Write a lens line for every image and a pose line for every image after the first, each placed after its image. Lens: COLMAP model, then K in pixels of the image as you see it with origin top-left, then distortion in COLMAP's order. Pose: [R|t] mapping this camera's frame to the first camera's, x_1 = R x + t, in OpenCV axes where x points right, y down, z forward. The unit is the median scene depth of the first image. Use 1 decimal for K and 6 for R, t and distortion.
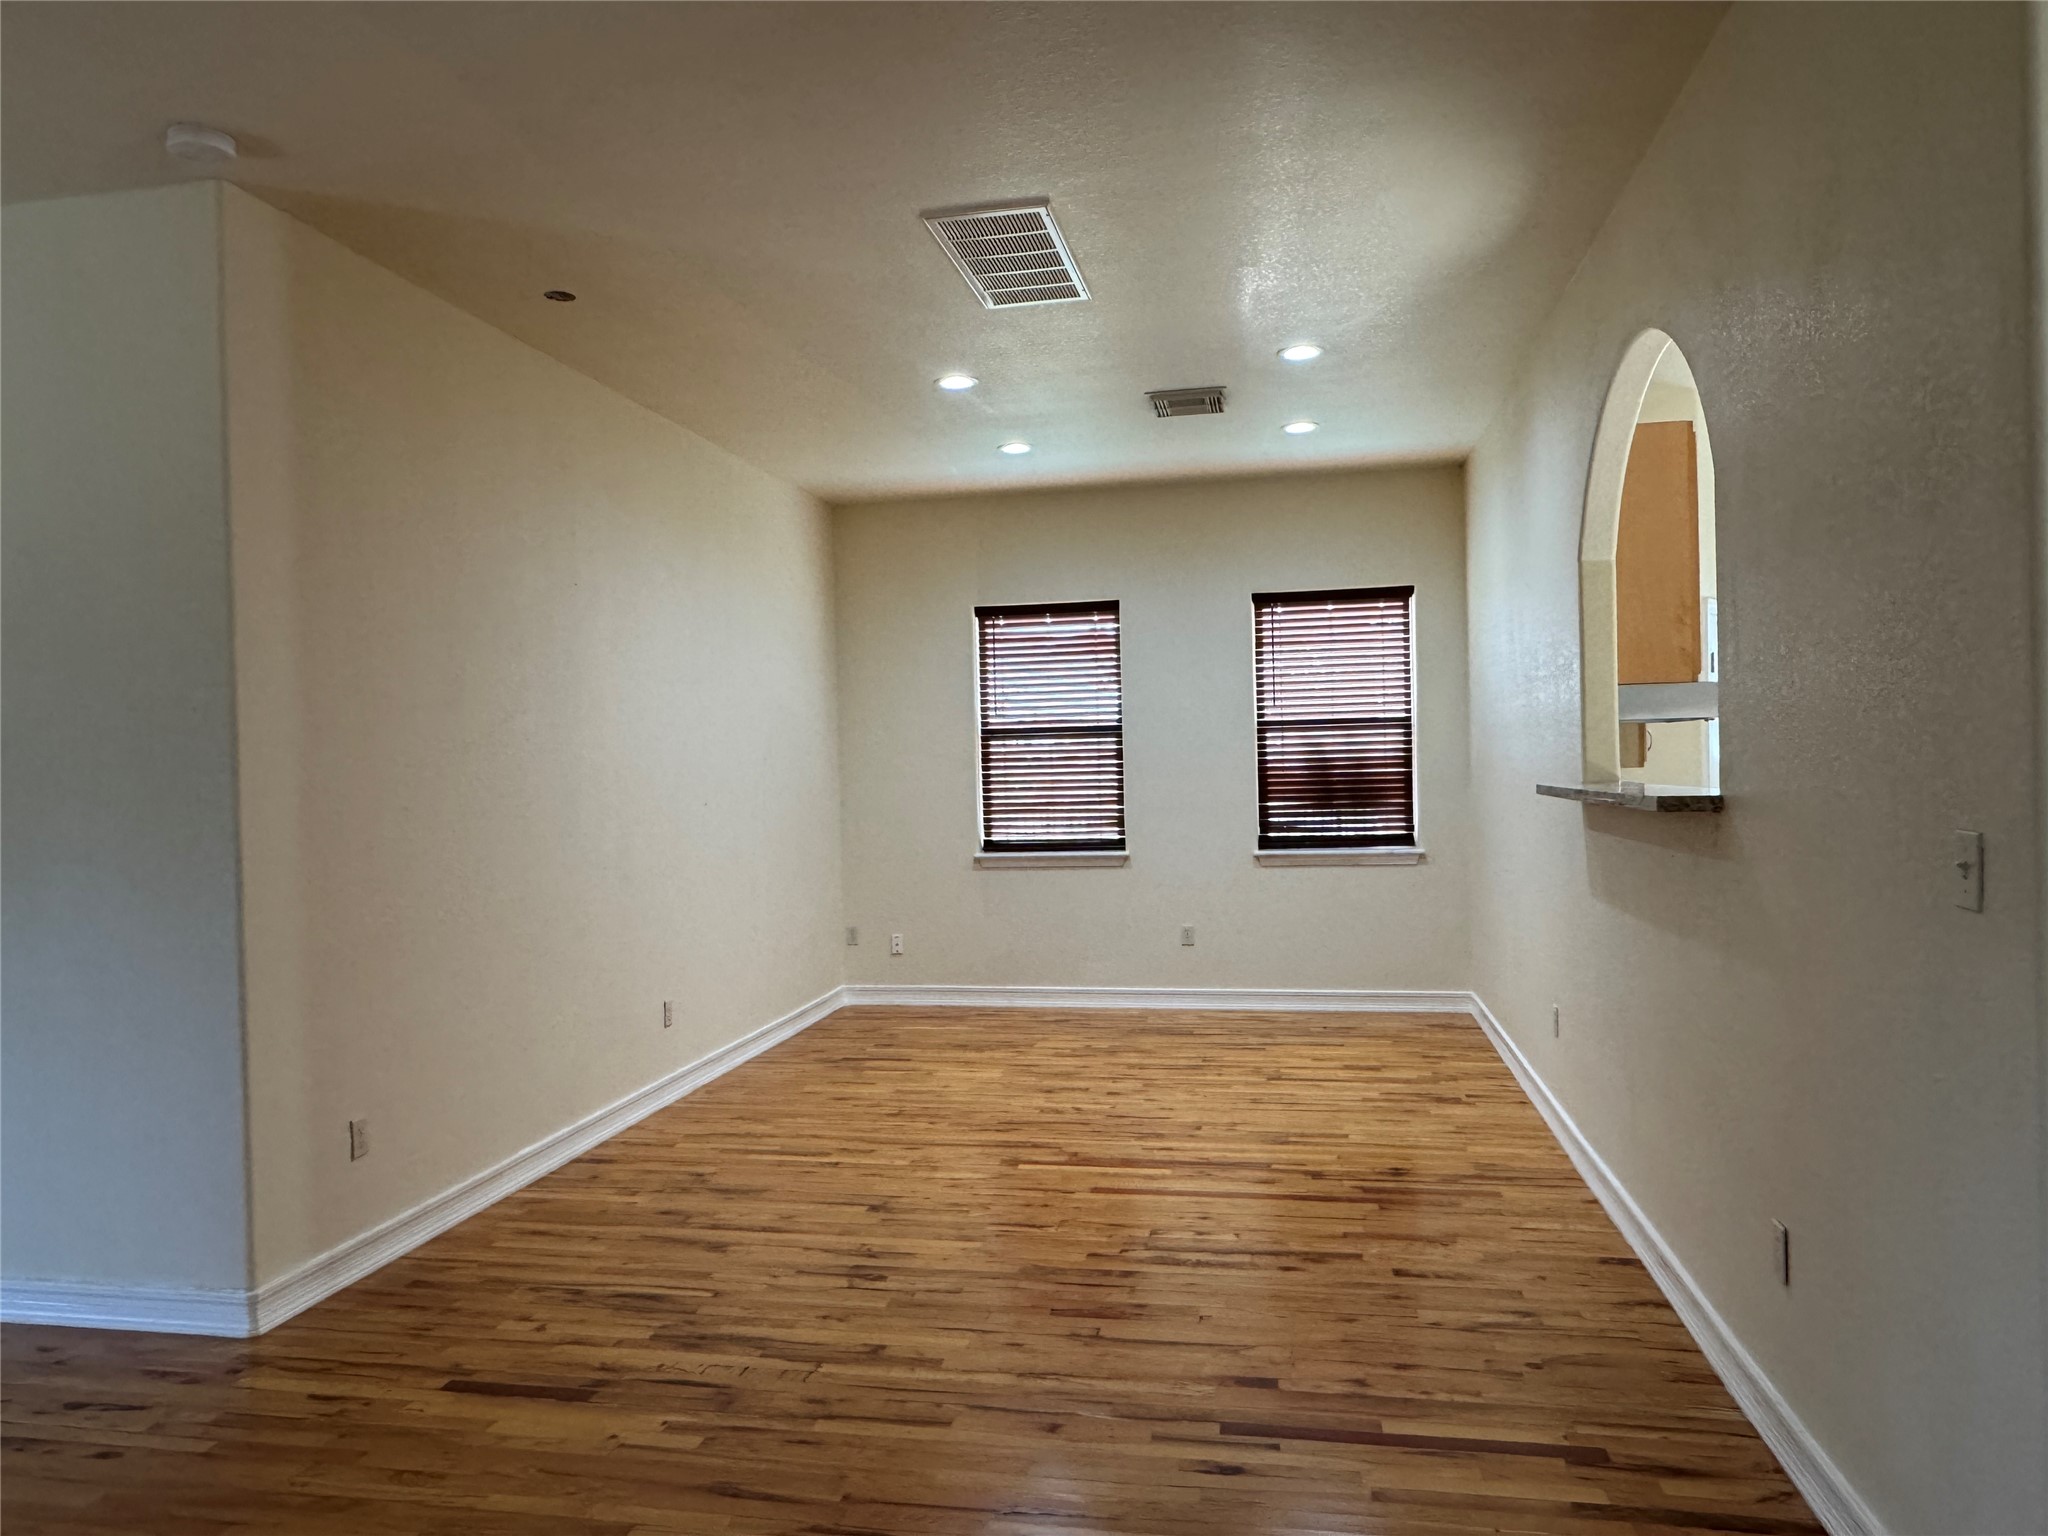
lens RADIAL K [[1360.9, 0, 1027.6], [0, 1360.9, 769.4], [0, 0, 1]] dist [-0.008266, 0.000814]
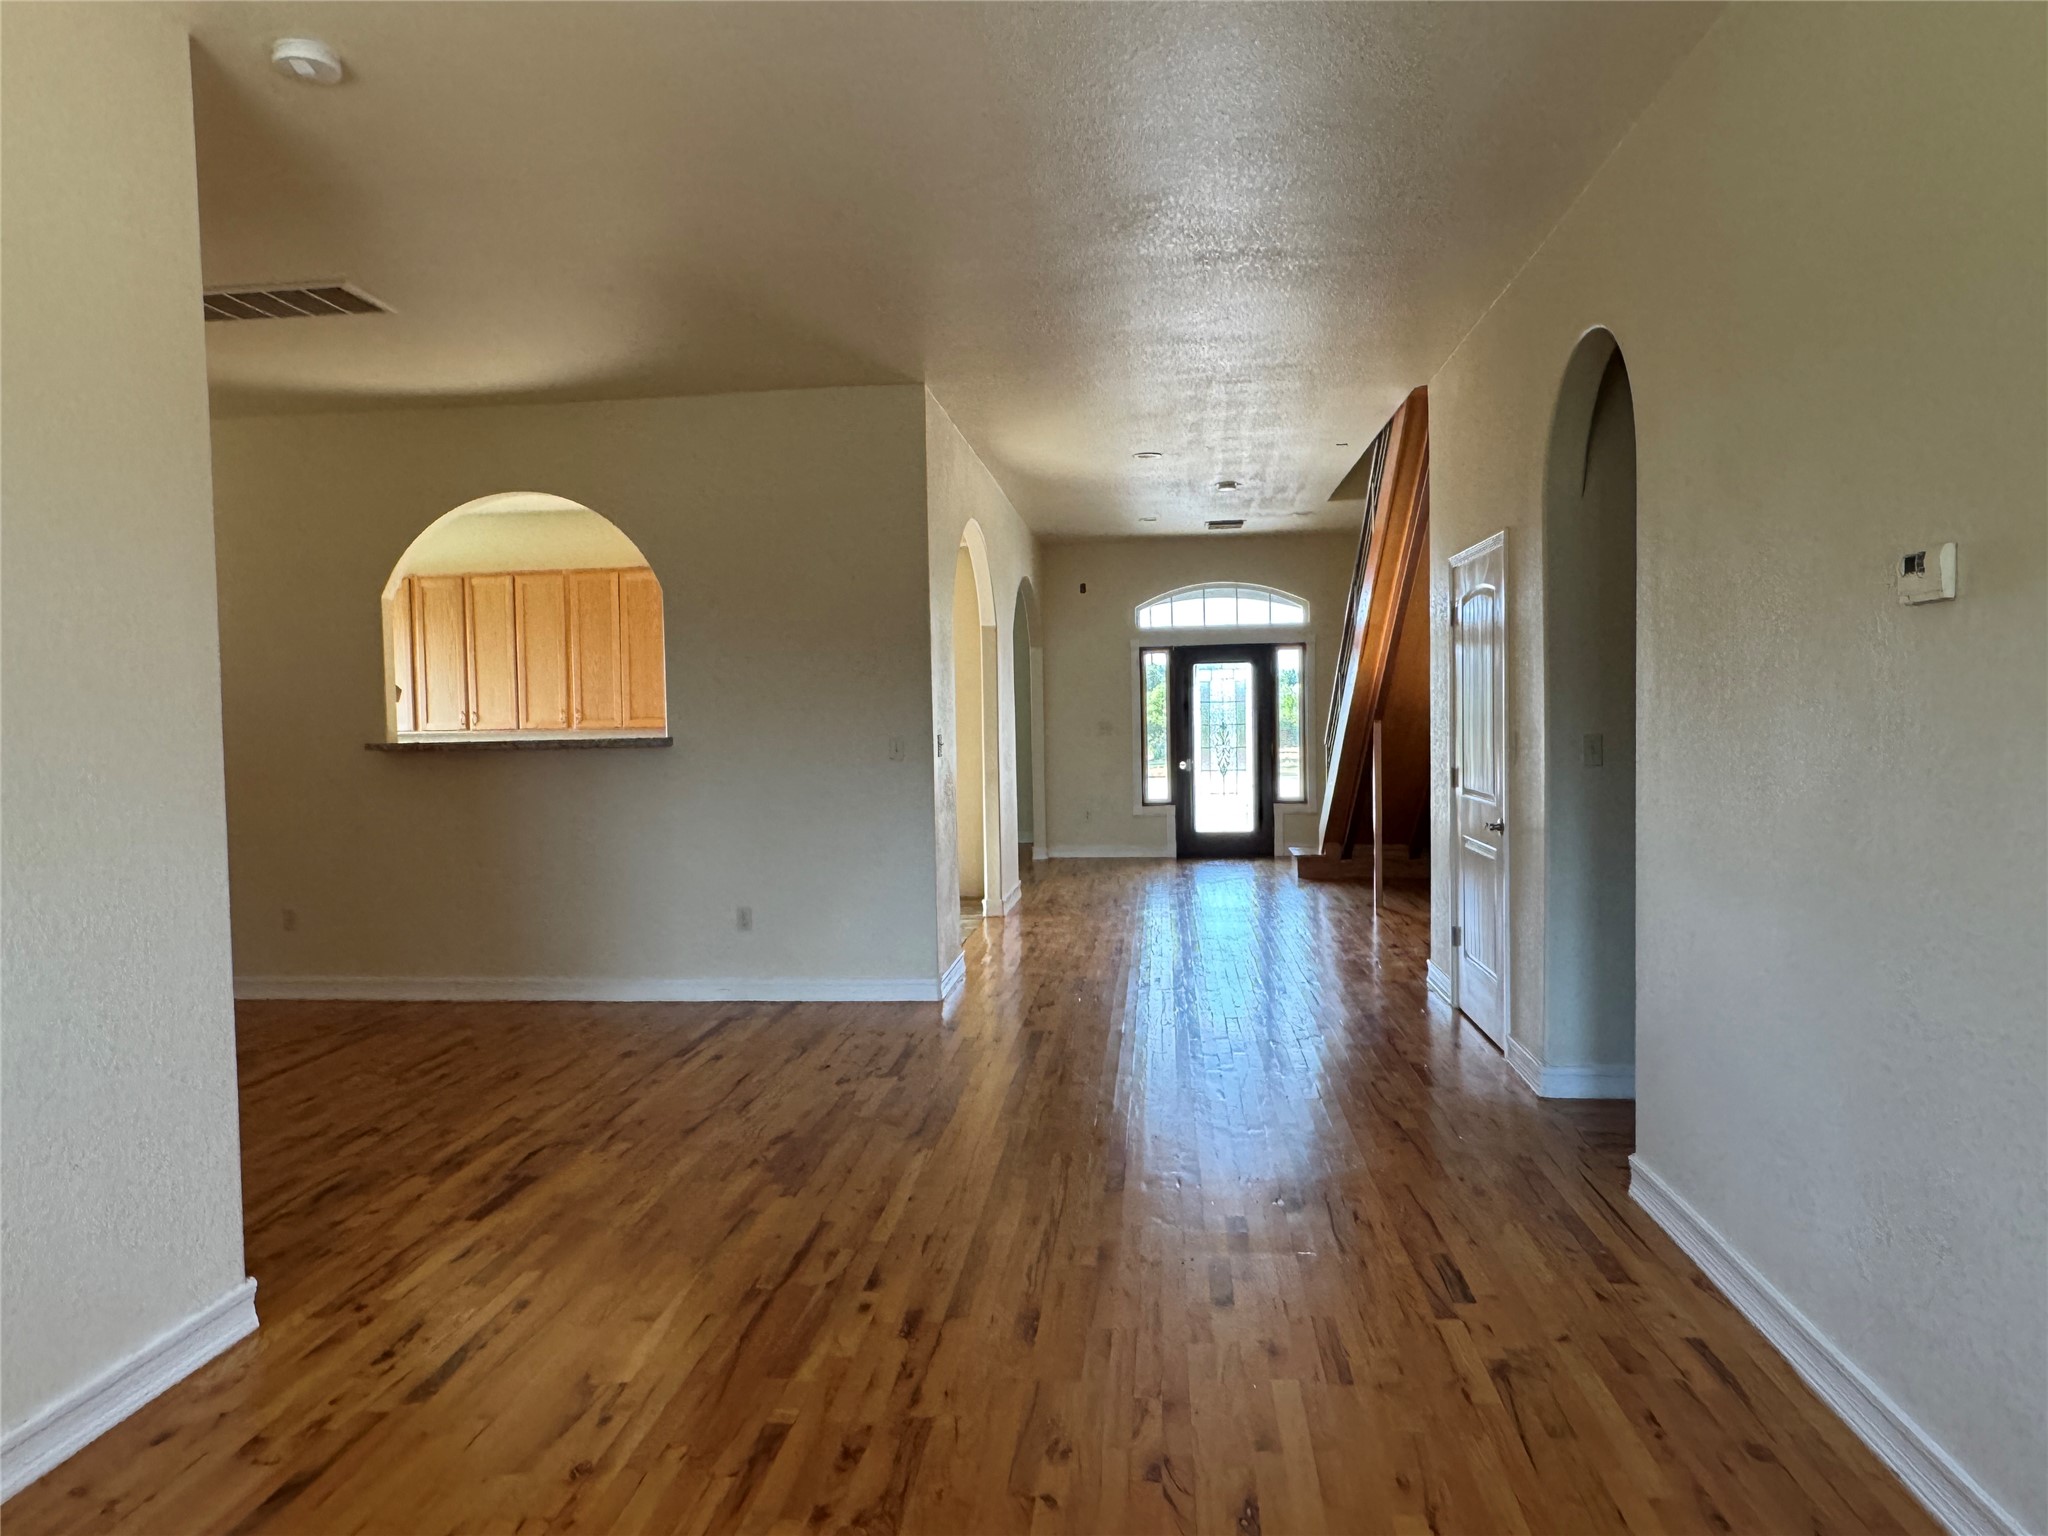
lens RADIAL K [[1360.9, 0, 1025.2], [0, 1360.9, 766.6], [0, 0, 1]] dist [-0.008266, 0.000814]
pose [[-0.082434, -0.021661, 0.996361, -1.665210], [0.024437, 0.999419, 0.023749, 0.029202], [-0.996297, 0.026306, -0.081857, 0.589702]]
